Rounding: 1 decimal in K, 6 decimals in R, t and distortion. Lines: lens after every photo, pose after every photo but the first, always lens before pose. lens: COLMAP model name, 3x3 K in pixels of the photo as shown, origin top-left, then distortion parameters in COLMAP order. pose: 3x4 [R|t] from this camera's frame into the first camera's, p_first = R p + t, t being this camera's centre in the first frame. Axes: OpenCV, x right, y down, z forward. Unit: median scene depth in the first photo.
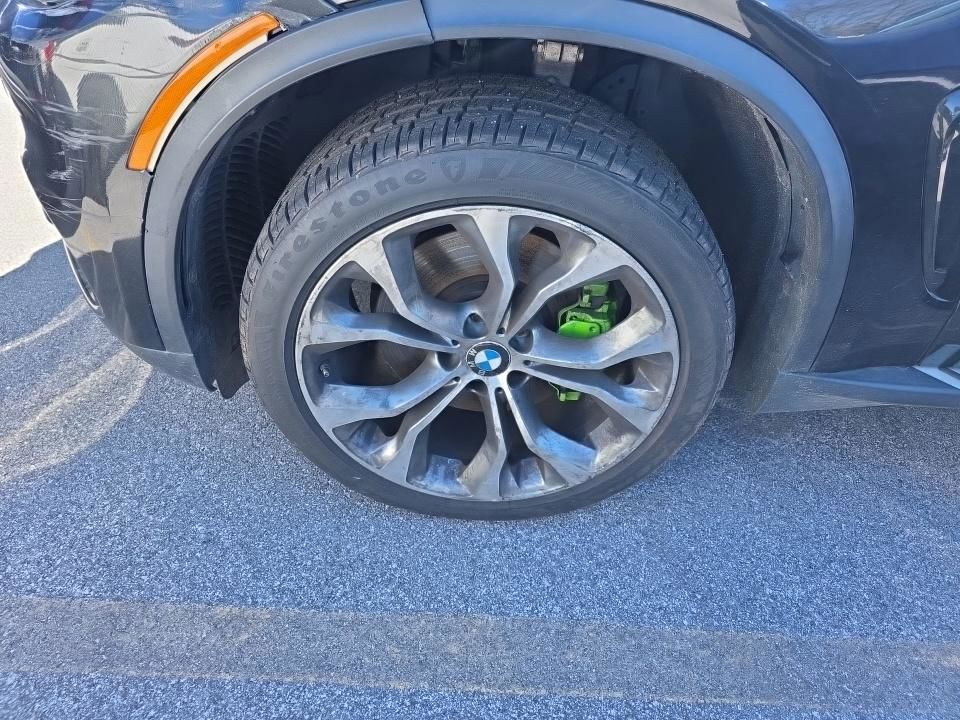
lens RADIAL K [[639.0, 0, 487.1], [0, 639.0, 356.5], [0, 0, 1]] dist [0.036658, -0.032775]
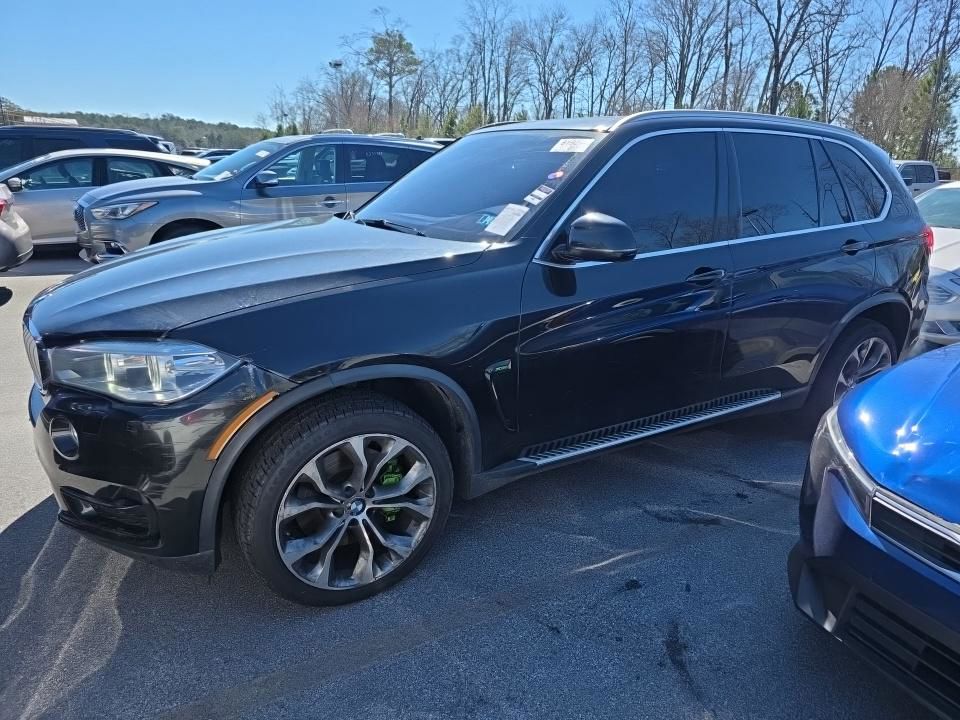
lens RADIAL K [[629.8, 0, 487.2], [0, 629.8, 358.3], [0, 0, 1]] dist [0.049482, -0.036542]
pose [[0.846477, -0.185655, 0.499008, -0.616969], [0.351608, 0.898716, -0.262072, 0.277674], [-0.399812, 0.397293, 0.826020, -1.194158]]
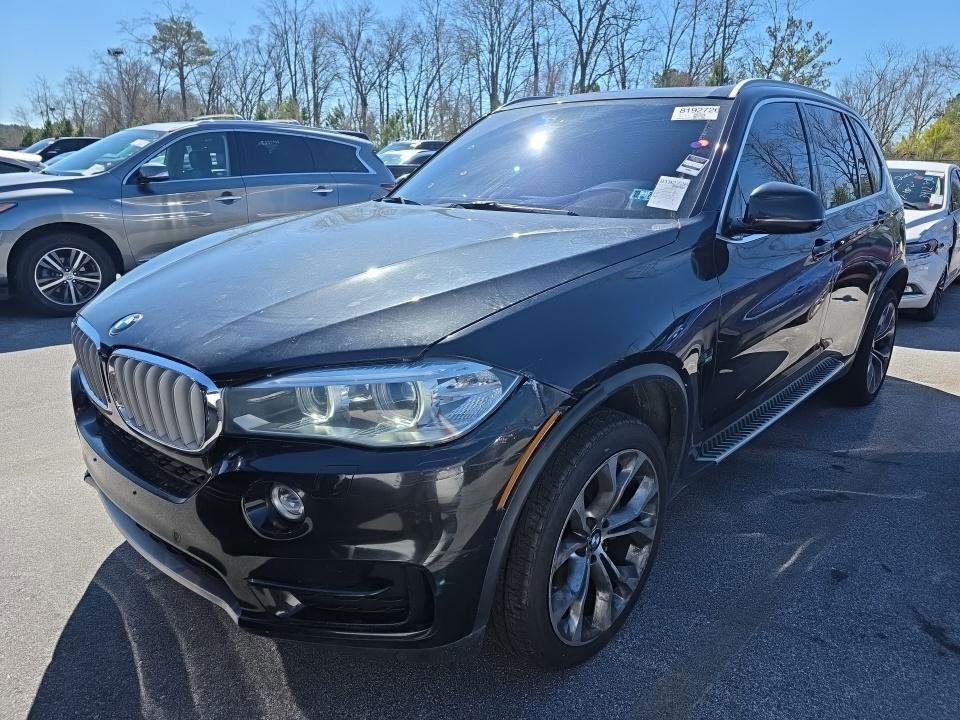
lens RADIAL K [[639.0, 0, 487.1], [0, 639.0, 356.5], [0, 0, 1]] dist [0.036658, -0.032775]
pose [[0.675975, -0.256442, 0.690866, -1.352227], [0.486168, 0.859725, -0.156568, -0.312780], [-0.553804, 0.441713, 0.705827, -0.356983]]
